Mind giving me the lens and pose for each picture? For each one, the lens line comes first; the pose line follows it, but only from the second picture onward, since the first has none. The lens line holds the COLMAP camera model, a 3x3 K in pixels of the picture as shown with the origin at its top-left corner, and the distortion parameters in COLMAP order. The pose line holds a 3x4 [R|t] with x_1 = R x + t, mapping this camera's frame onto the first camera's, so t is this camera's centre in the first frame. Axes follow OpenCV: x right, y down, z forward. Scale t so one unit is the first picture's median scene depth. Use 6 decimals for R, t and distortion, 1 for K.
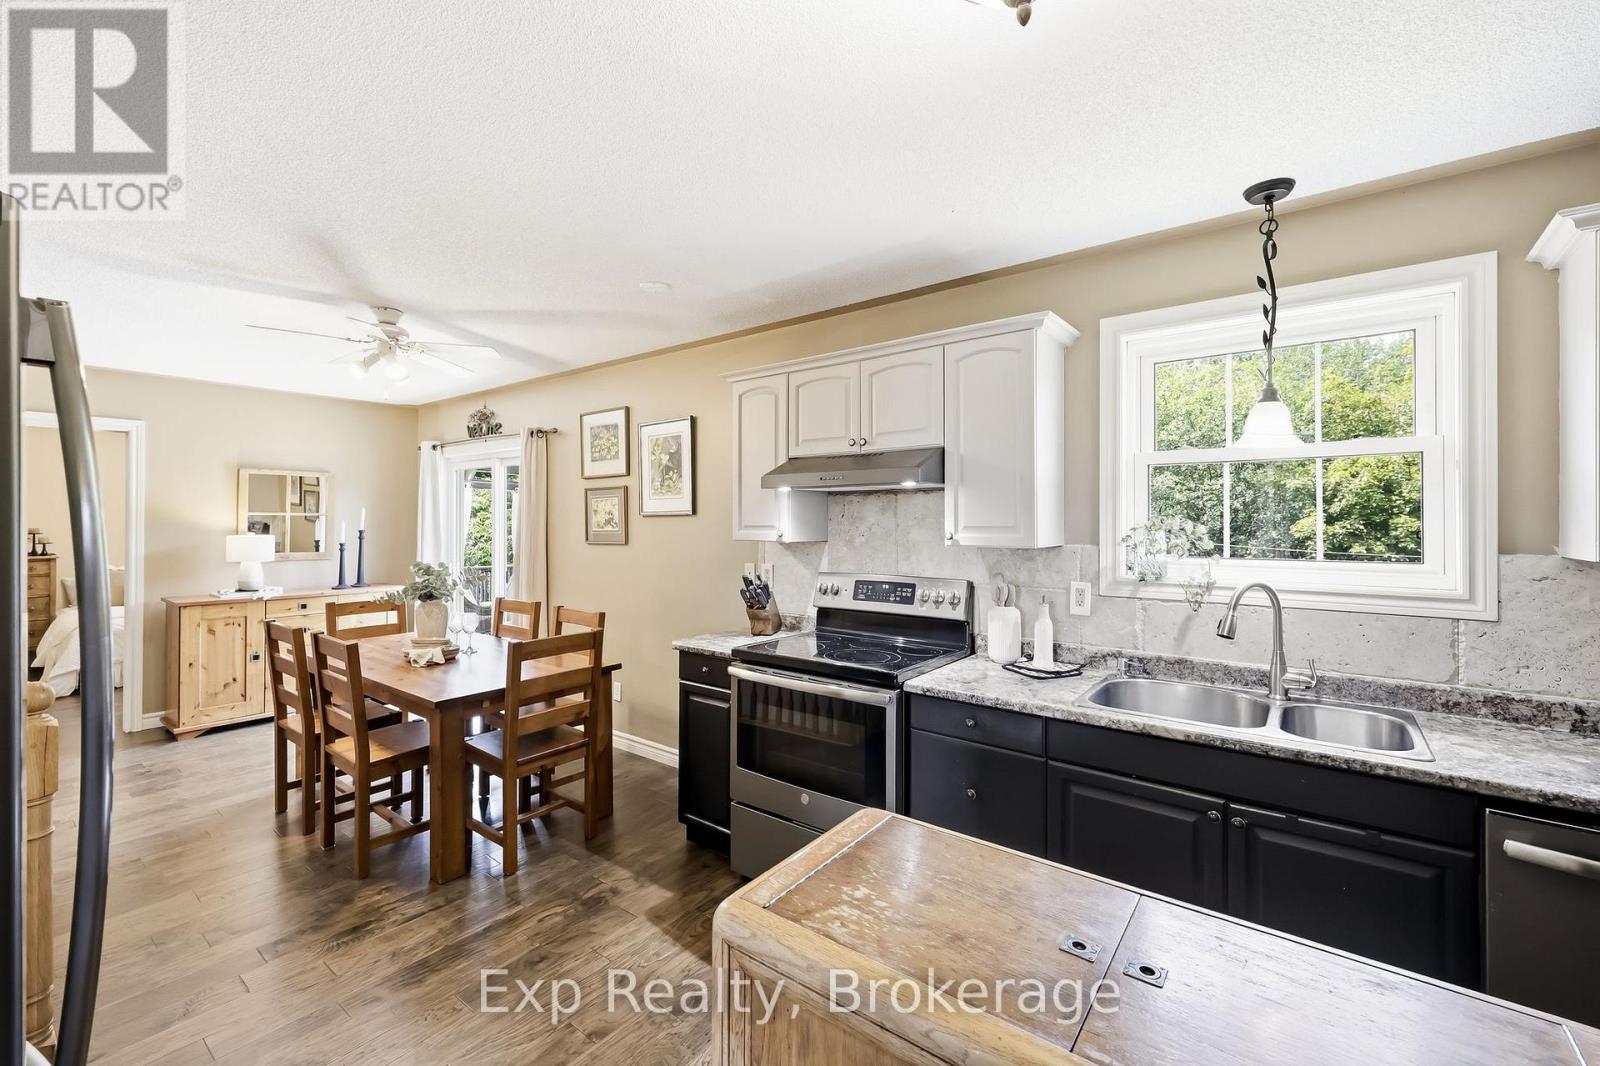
lens RADIAL K [[669.3, 0, 797.3], [0, 669.3, 521.5], [0, 0, 1]] dist [-0.000189, -0.000106]
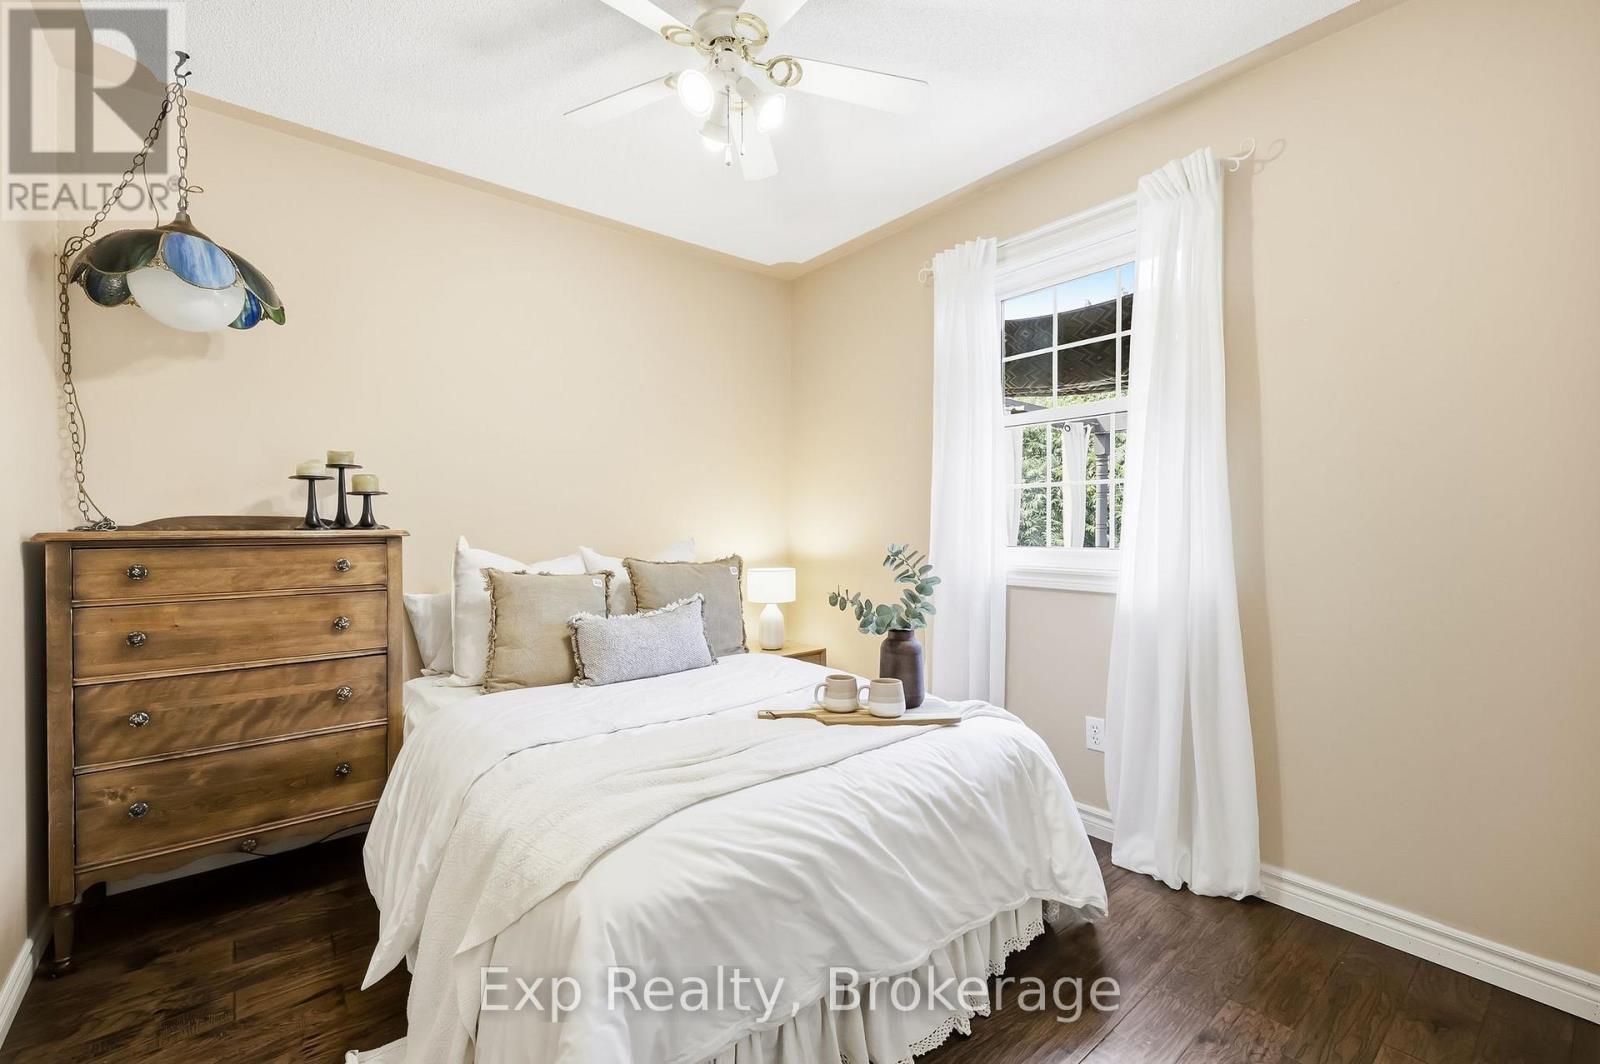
lens RADIAL K [[669.3, 0, 800.0], [0, 669.3, 533.2], [0, 0, 1]] dist [-0.000189, -0.000106]
pose [[0.980148, -0.004585, -0.198213, -1.287803], [0.006500, 0.999938, 0.009012, 0.078493], [0.198160, -0.010122, 0.980118, 1.085496]]
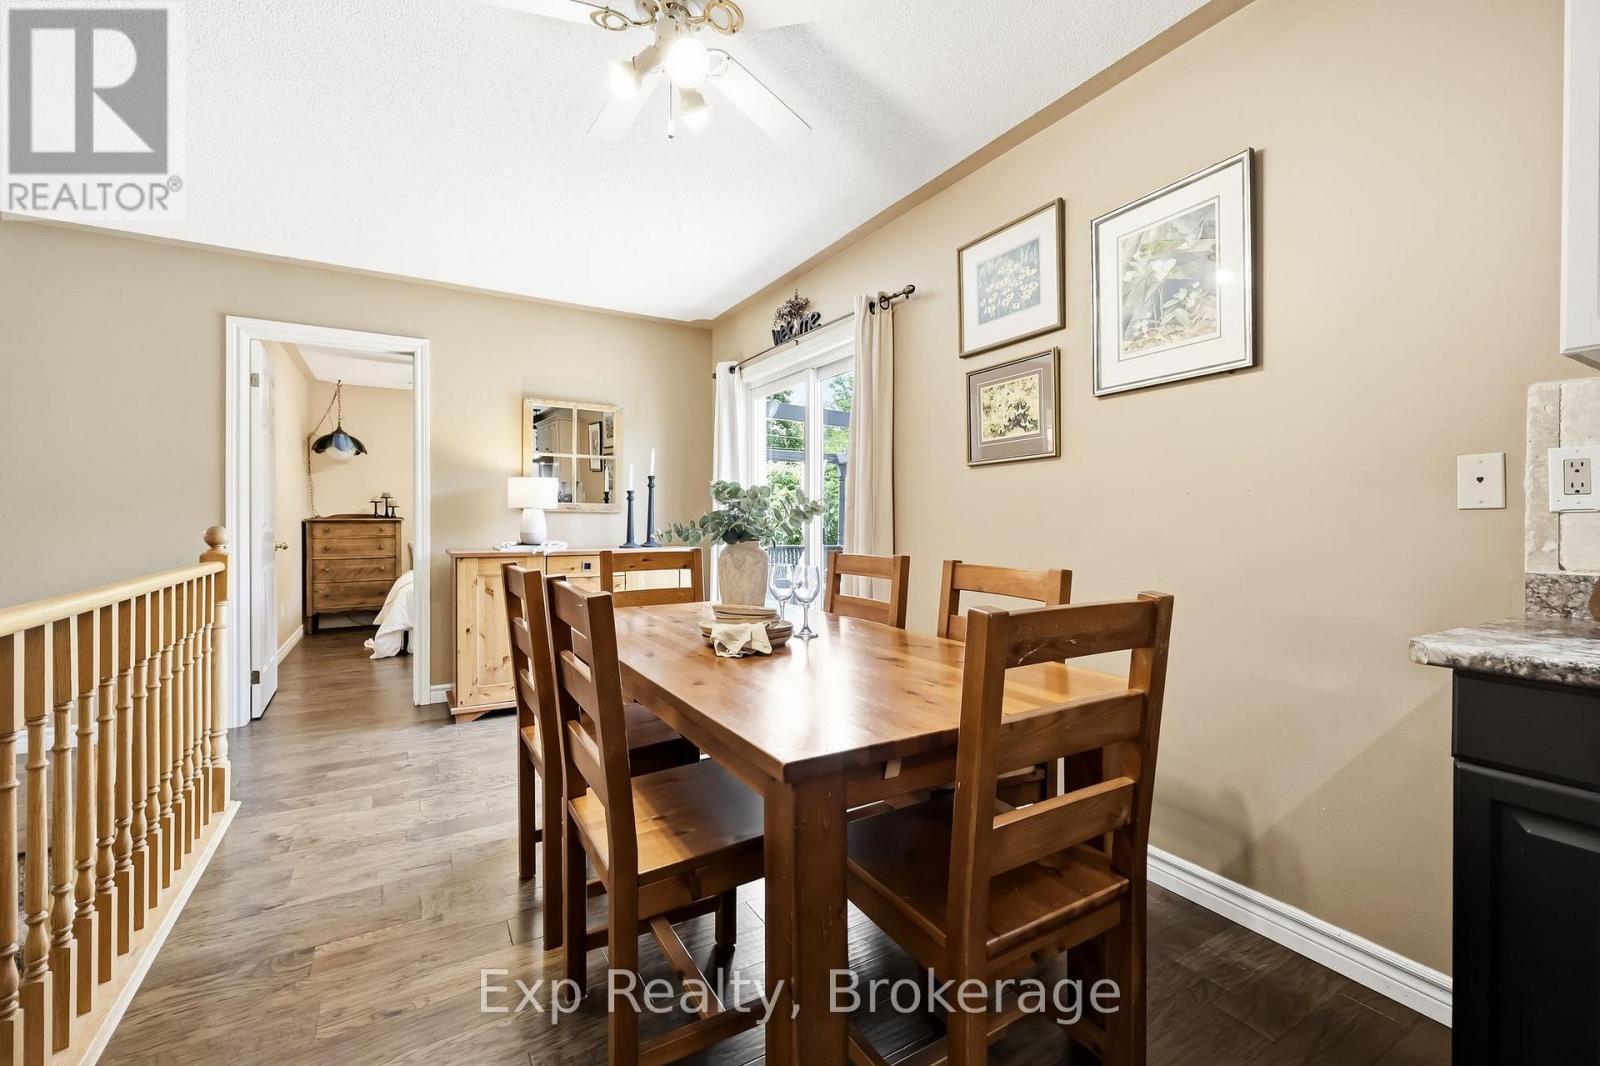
lens RADIAL K [[669.3, 0, 795.3], [0, 669.3, 532.1], [0, 0, 1]] dist [-0.000189, -0.000106]
pose [[0.927718, 0.004838, -0.373251, -0.250215], [0.000856, 0.999886, 0.015087, 0.086964], [0.373281, -0.014316, 0.927608, 0.417215]]
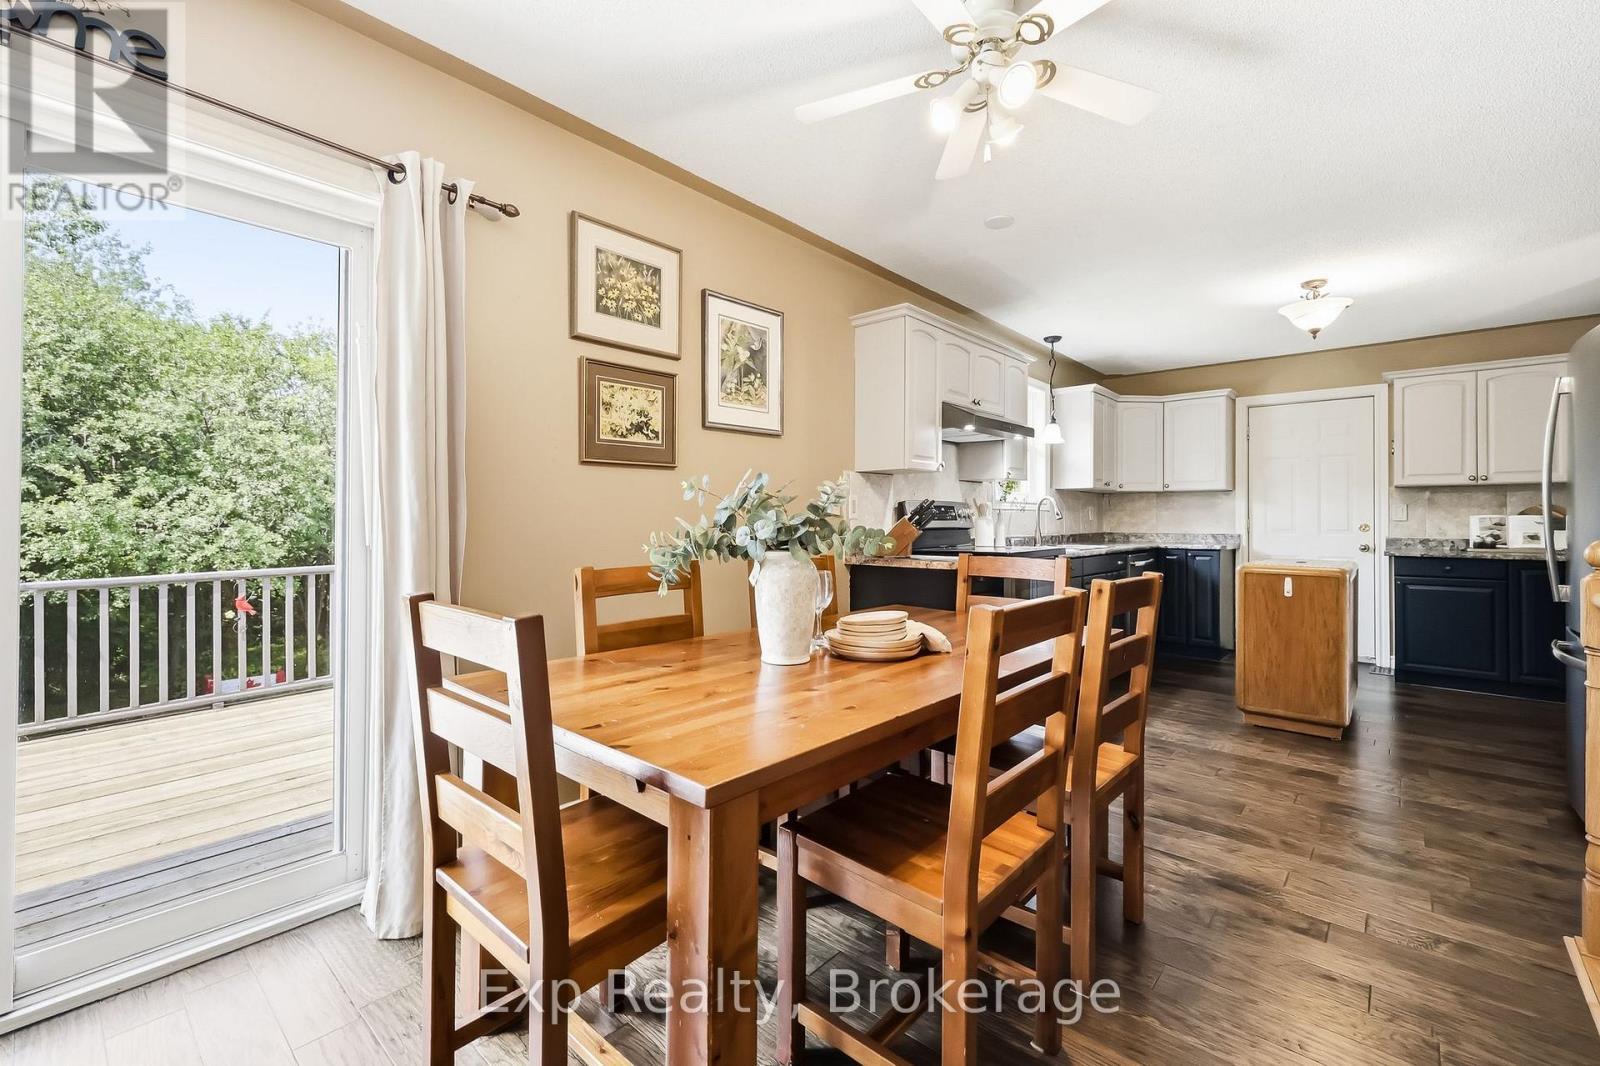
lens RADIAL K [[669.3, 0, 790.7], [0, 669.3, 522.7], [0, 0, 1]] dist [-0.000189, -0.000106]
pose [[0.083187, -0.003834, 0.996527, -0.878276], [0.000368, 0.999993, 0.003816, 0.083614], [-0.996534, 0.000049, 0.083188, 0.839741]]
